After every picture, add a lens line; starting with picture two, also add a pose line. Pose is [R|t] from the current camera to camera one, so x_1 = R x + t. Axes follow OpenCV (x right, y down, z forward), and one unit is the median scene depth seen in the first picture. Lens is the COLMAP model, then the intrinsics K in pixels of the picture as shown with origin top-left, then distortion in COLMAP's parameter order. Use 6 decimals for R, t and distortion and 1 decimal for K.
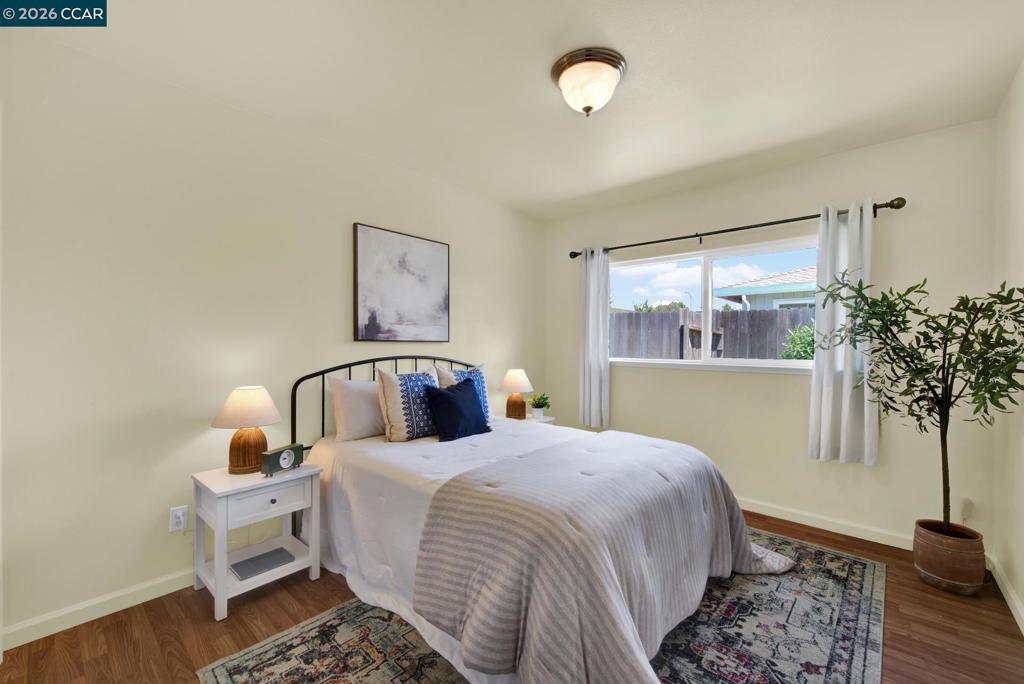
lens RADIAL K [[409.0, 0, 517.5], [0, 409.0, 343.0], [0, 0, 1]] dist [0.000584, -0.001952]
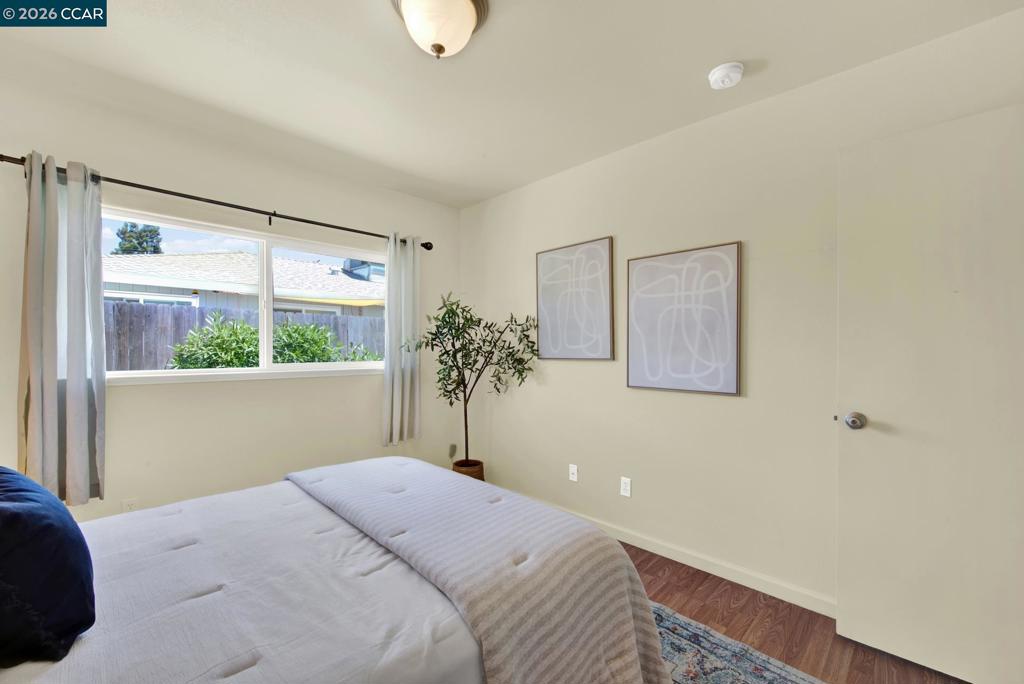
lens RADIAL K [[417.8, 0, 512.5], [0, 417.8, 352.4], [0, 0, 1]] dist [0.000135, -0.000229]
pose [[0.070922, -0.017869, 0.997322, -0.530055], [-0.002540, 0.999833, 0.018094, -0.006649], [-0.997479, -0.003816, 0.070865, 0.682140]]
